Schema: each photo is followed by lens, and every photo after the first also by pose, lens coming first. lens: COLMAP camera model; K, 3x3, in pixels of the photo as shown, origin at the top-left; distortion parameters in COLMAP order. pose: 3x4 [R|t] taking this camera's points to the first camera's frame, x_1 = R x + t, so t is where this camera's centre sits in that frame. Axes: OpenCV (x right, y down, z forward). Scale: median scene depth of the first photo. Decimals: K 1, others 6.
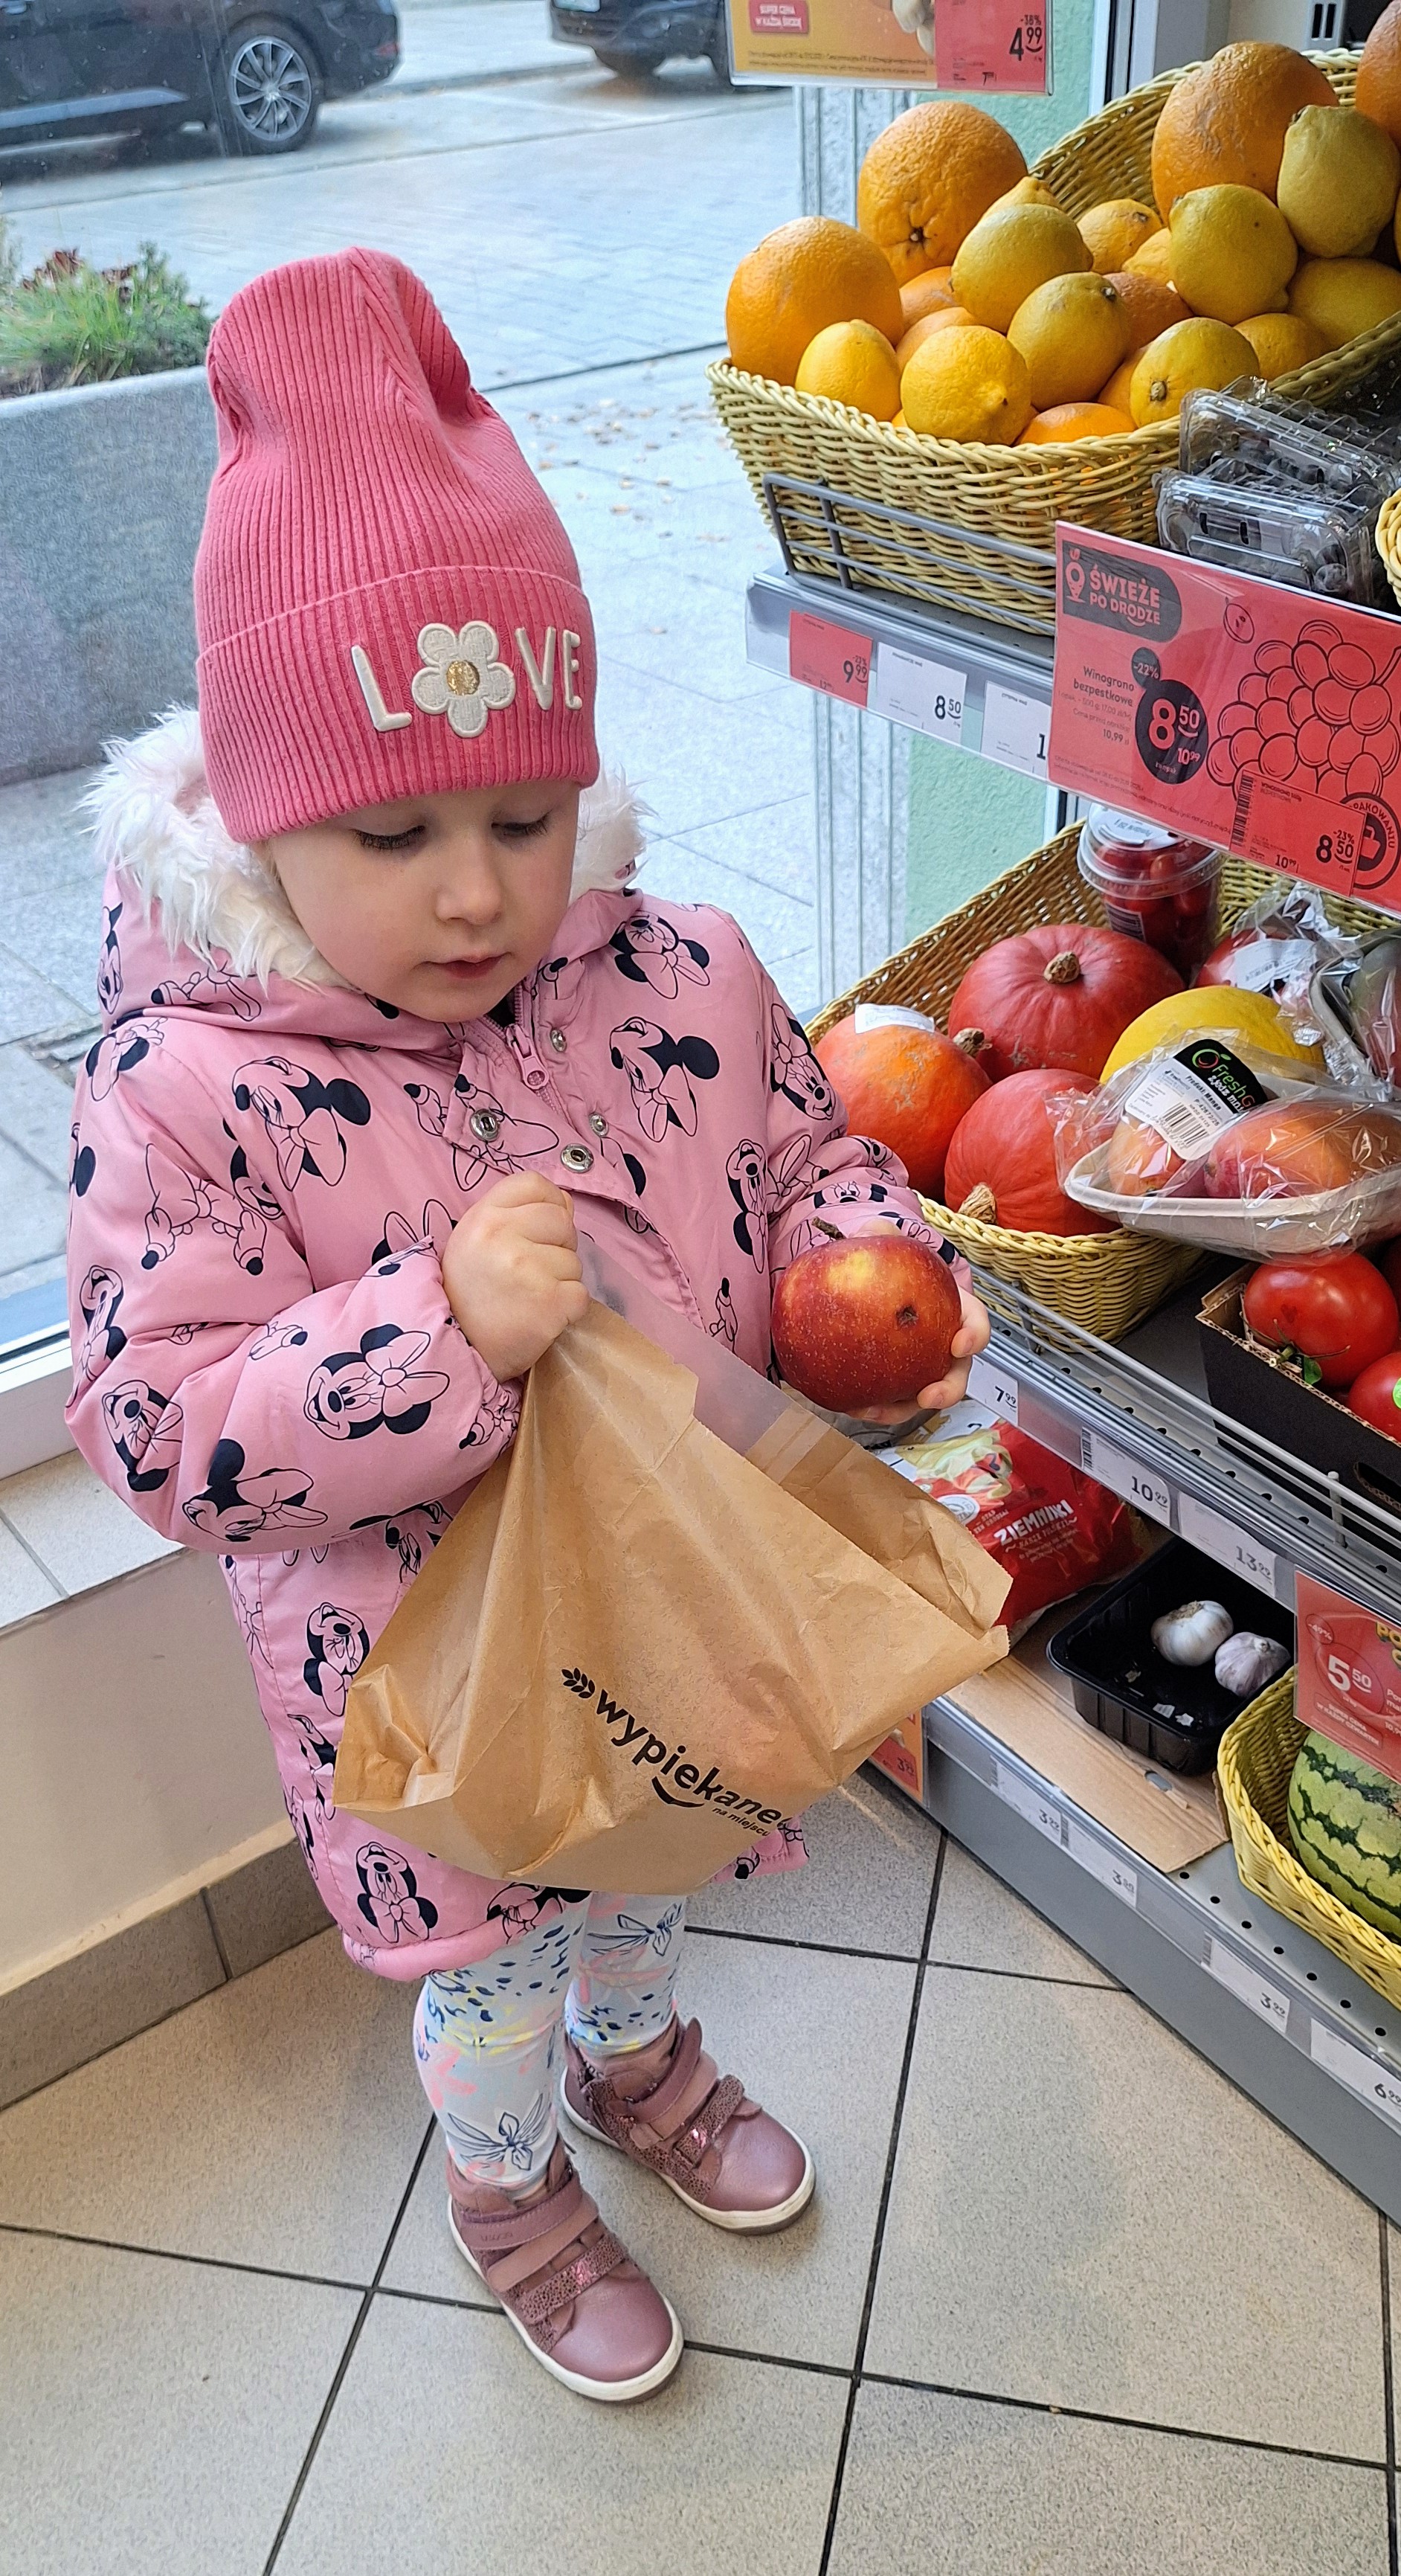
lens RADIAL K [[2196.7, 0, 700.5], [0, 2196.7, 1288.0], [0, 0, 1]] dist [0.066285, -0.107363]
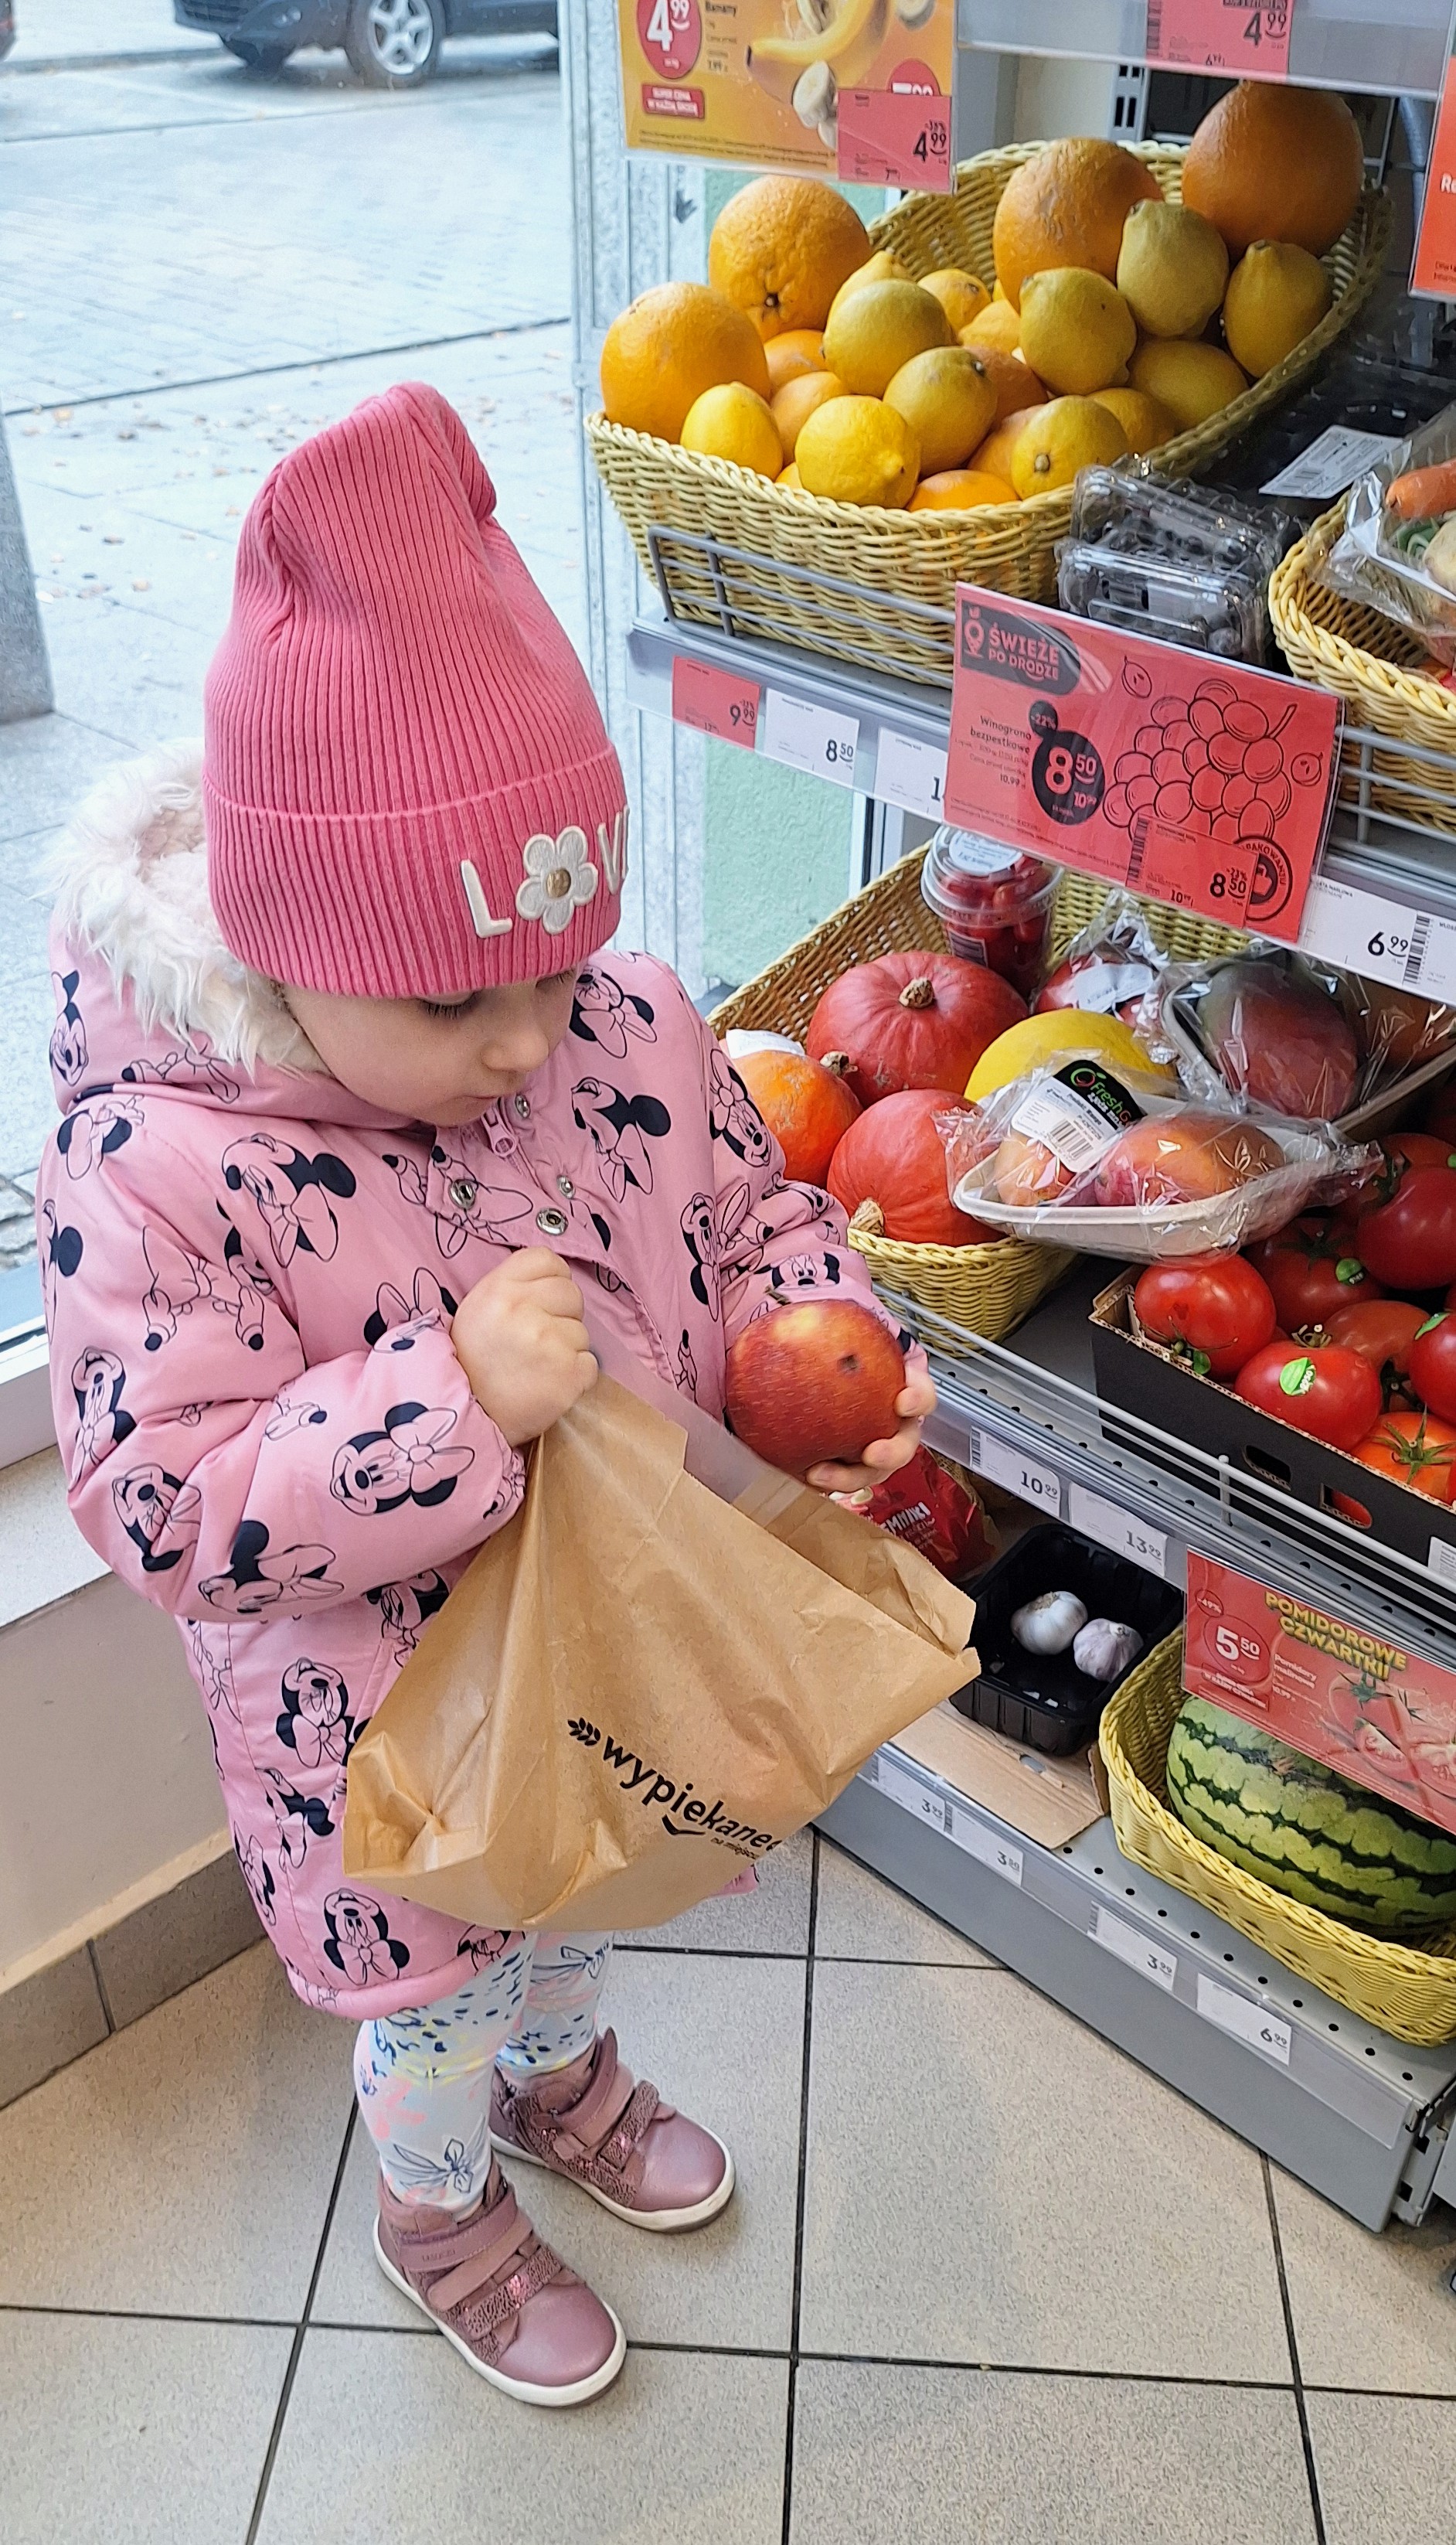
lens RADIAL K [[2265.2, 0, 728.0], [0, 2265.2, 1272.5], [0, 0, 1]] dist [0.080833, -0.133380]
pose [[0.987730, -0.031751, 0.152913, -0.108461], [0.034757, 0.999251, -0.017022, 0.003573], [-0.152258, 0.022128, 0.988093, -0.060897]]
